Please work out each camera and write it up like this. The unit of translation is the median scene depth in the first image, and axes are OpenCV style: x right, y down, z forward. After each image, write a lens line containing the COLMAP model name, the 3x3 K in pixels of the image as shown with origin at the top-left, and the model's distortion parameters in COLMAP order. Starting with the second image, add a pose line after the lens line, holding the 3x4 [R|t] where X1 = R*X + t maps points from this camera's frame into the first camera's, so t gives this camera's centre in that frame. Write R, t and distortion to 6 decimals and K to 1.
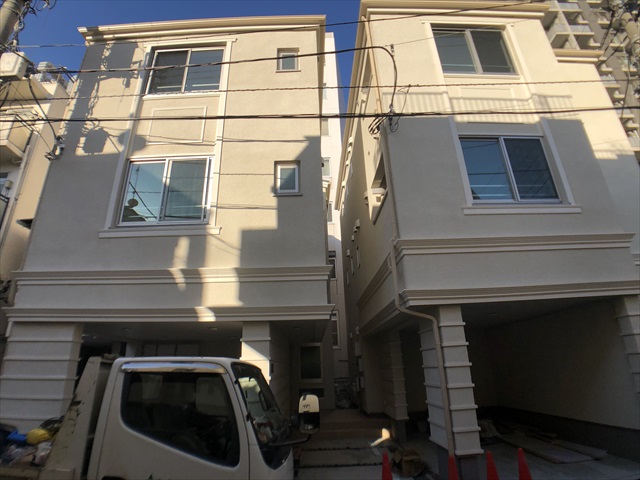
lens RADIAL K [[349.2, 0, 320.6], [0, 349.2, 235.1], [0, 0, 1]] dist [-0.108448, 0.023438]
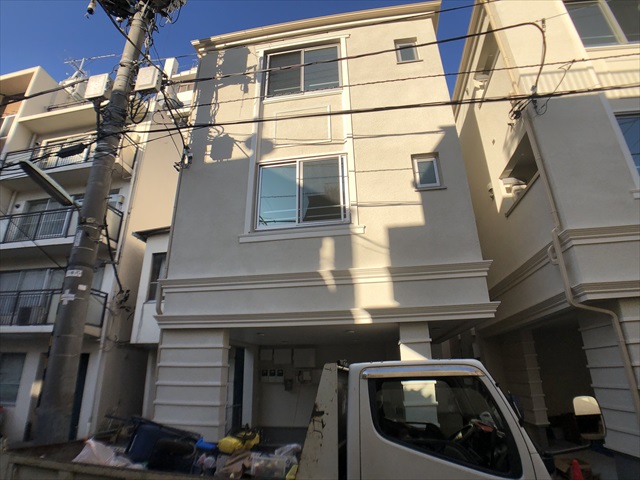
lens RADIAL K [[349.3, 0, 320.0], [0, 349.3, 240.0], [0, 0, 1]] dist [-0.107515, 0.024113]
pose [[0.984626, -0.045861, -0.168548, -0.228829], [0.046499, 0.998918, -0.000162, 0.009996], [0.168373, -0.007677, 0.985693, 0.018801]]
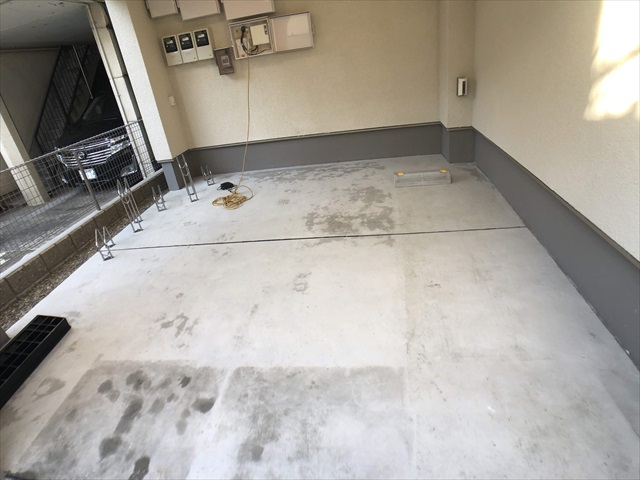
lens RADIAL K [[349.3, 0, 320.0], [0, 349.3, 240.0], [0, 0, 1]] dist [-0.107515, 0.024113]
pose [[0.988003, -0.023795, -0.152593, -0.348720], [0.132685, 0.636394, 0.759867, 0.352078], [0.079028, -0.770997, 0.631916, 0.726734]]
